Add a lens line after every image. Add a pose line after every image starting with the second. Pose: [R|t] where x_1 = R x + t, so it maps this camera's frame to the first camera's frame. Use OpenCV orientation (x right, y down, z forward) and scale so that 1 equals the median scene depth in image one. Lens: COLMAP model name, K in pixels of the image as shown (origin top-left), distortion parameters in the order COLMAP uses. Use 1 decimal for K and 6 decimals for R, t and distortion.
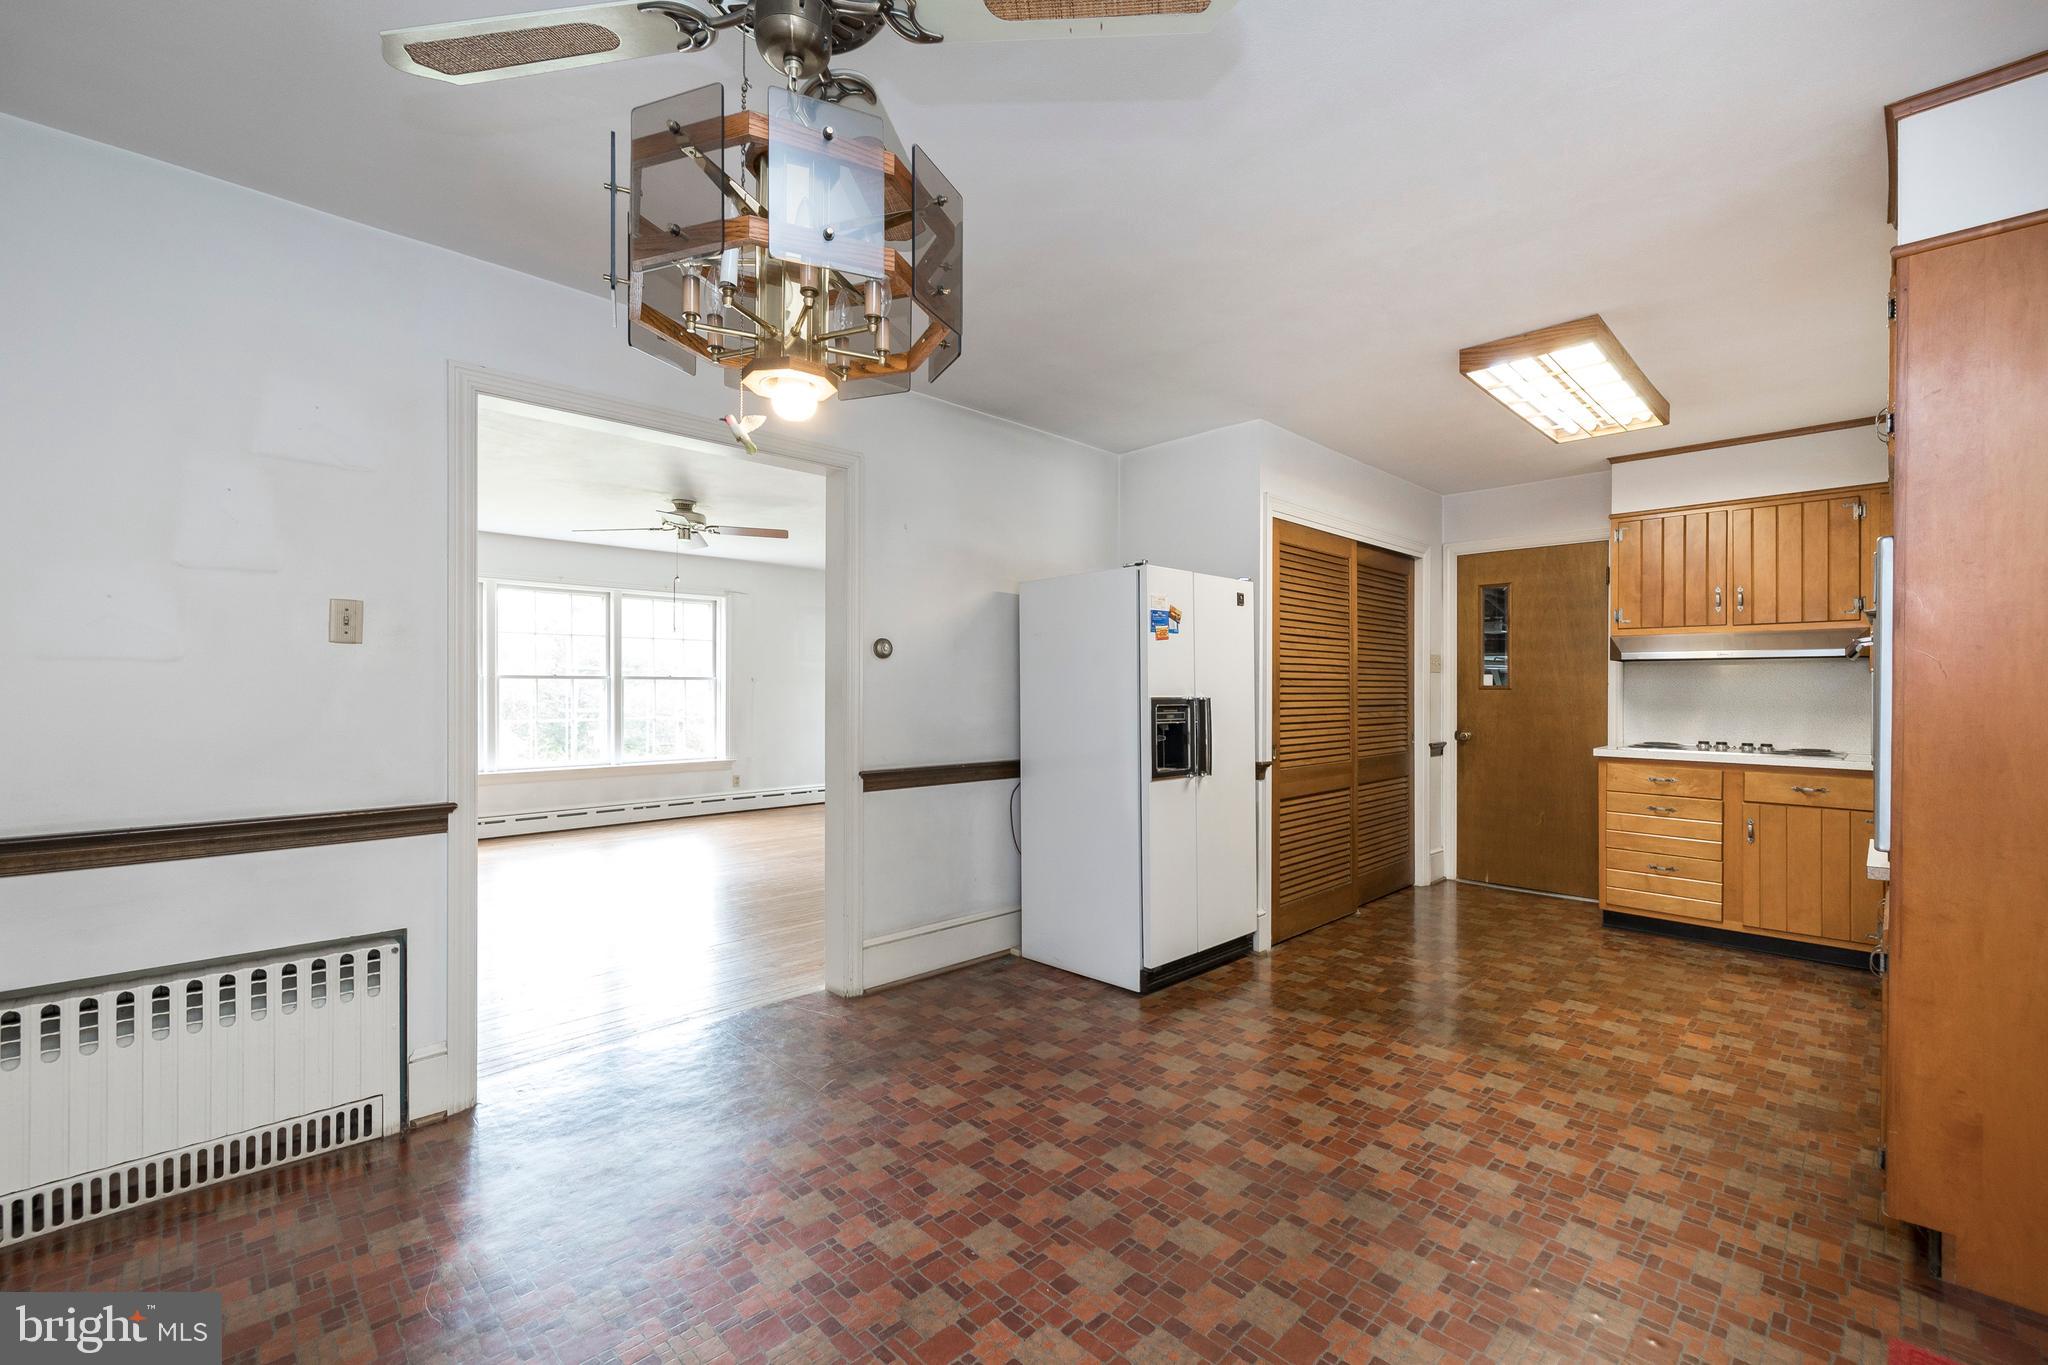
lens RADIAL K [[858.9, 0, 1038.8], [0, 858.9, 673.0], [0, 0, 1]] dist [-0.002268, 0.001519]
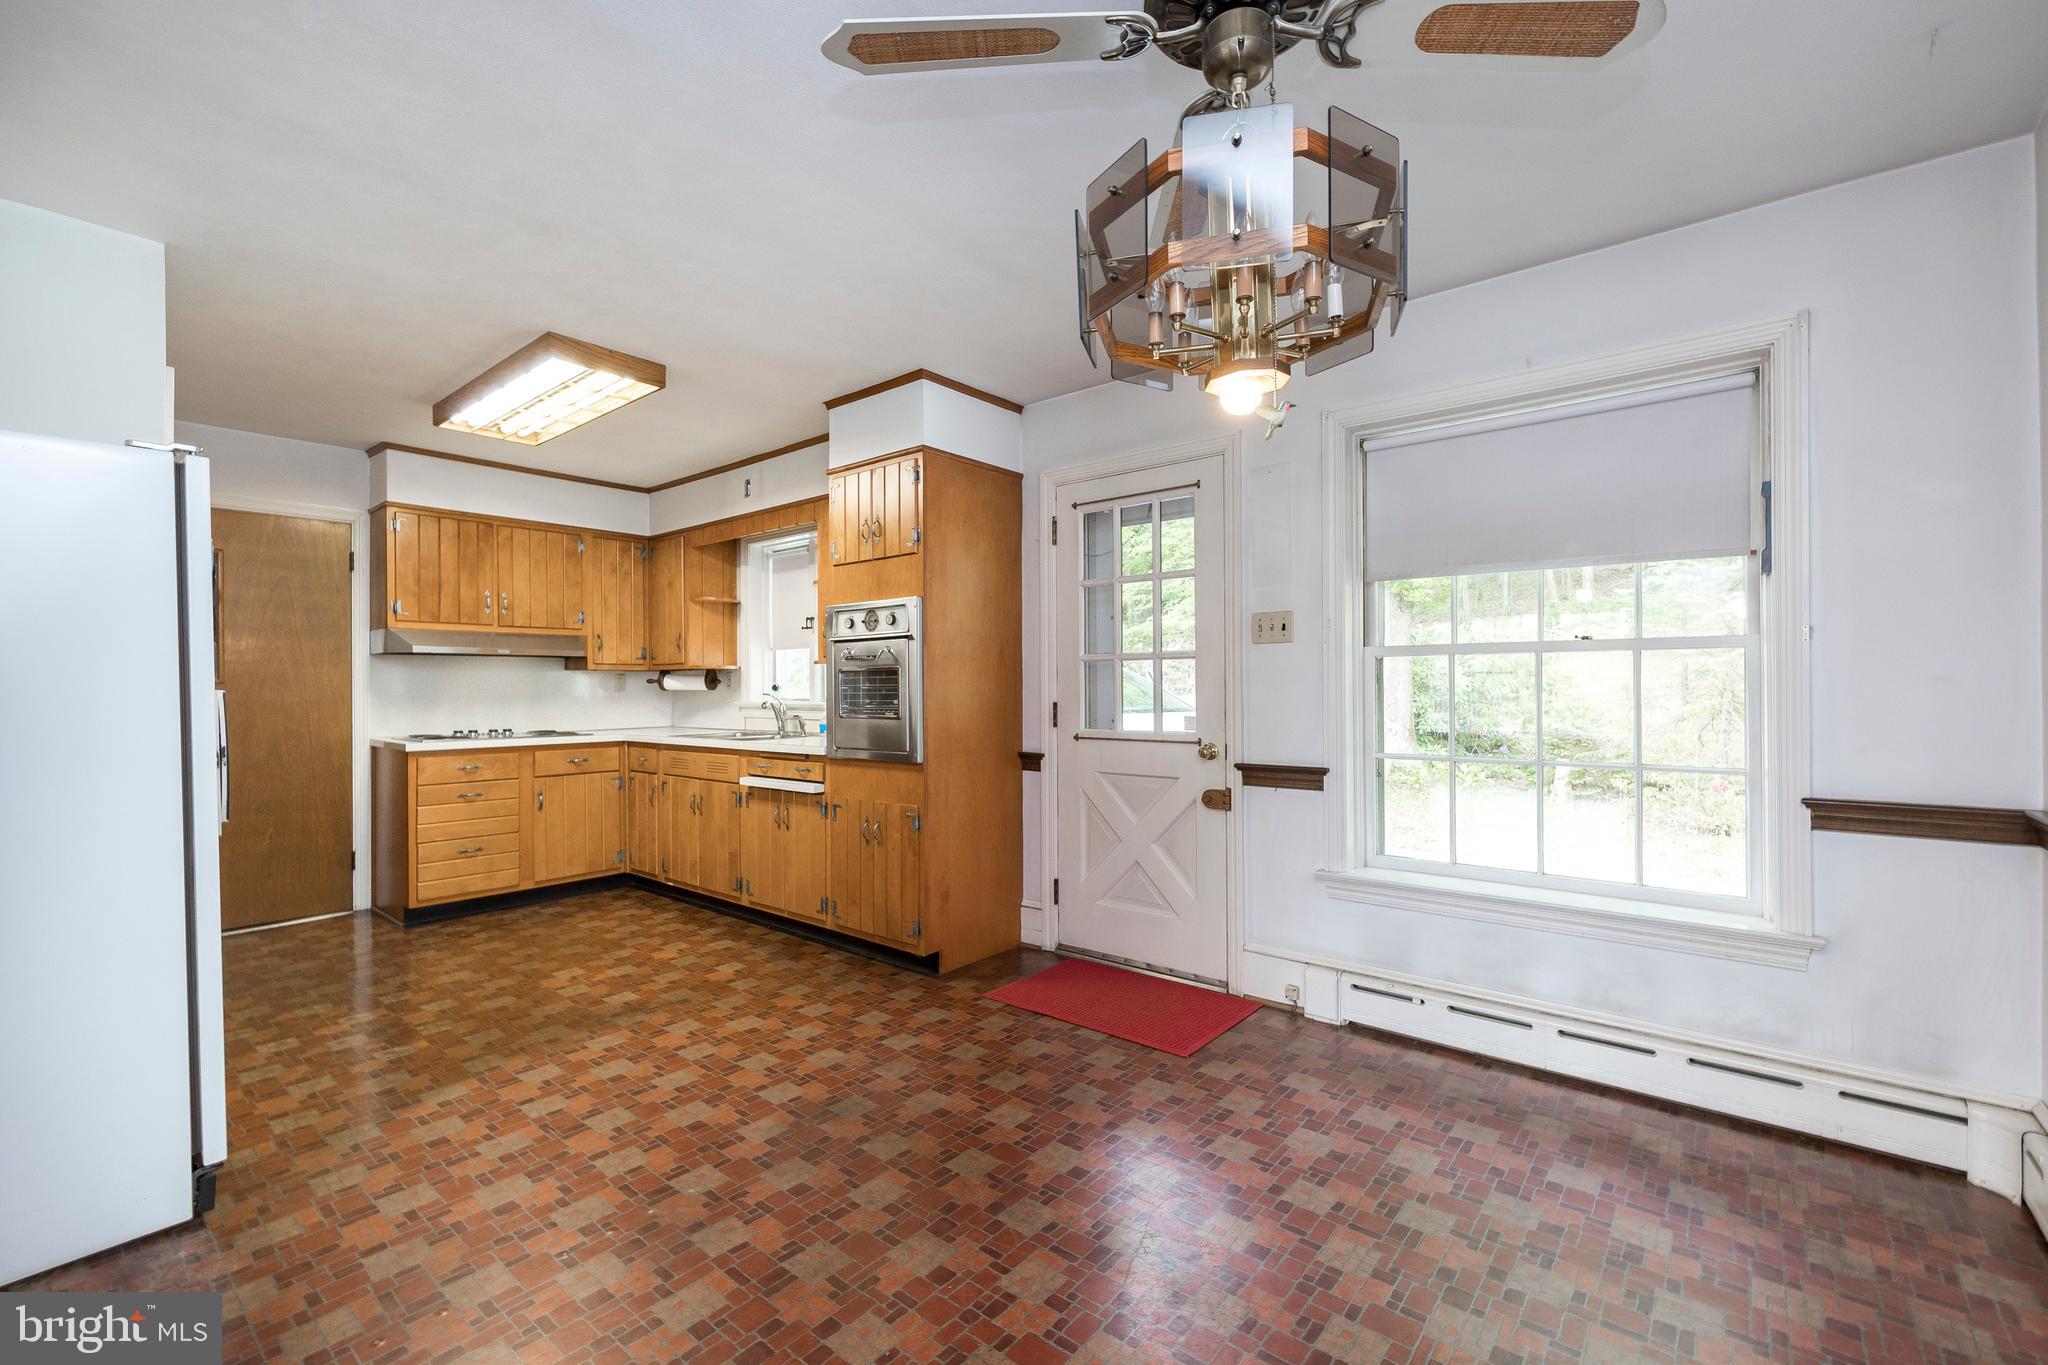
lens RADIAL K [[858.9, 0, 1032.4], [0, 858.9, 681.0], [0, 0, 1]] dist [-0.002268, 0.001519]
pose [[-0.099069, 0.003688, 0.995074, -0.422248], [-0.012527, 0.999909, -0.004953, 0.014900], [-0.995002, -0.012956, -0.099013, 0.440018]]
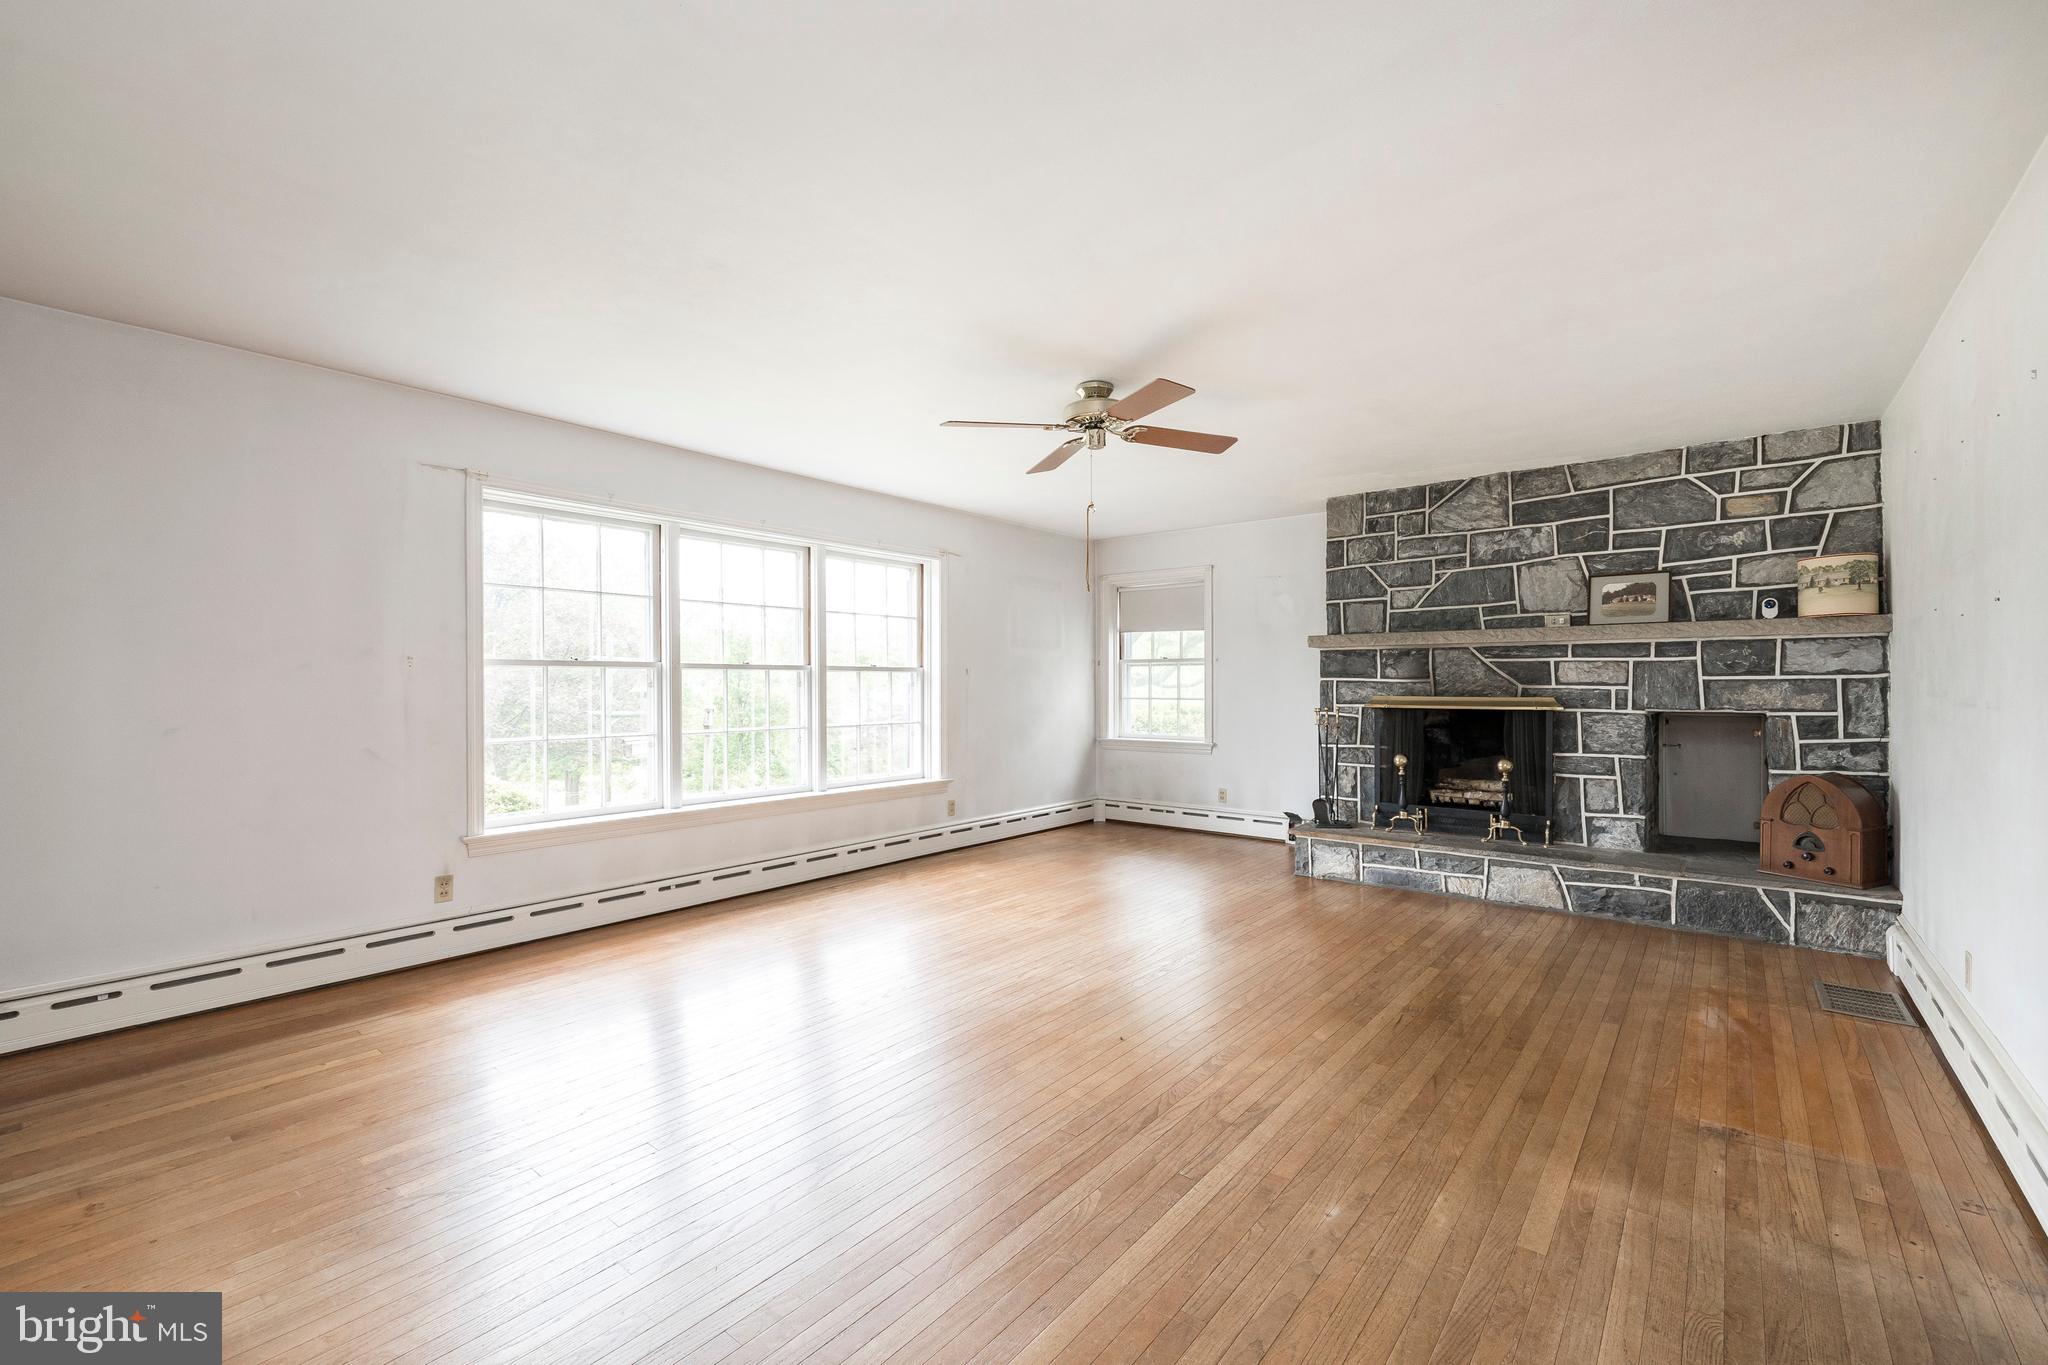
lens RADIAL K [[858.9, 0, 1036.8], [0, 858.9, 688.0], [0, 0, 1]] dist [-0.002268, 0.001519]
pose [[0.994464, -0.005382, 0.104936, -0.754769], [0.002955, 0.999725, 0.023263, 0.009684], [-0.105032, -0.022824, 0.994207, 0.536430]]
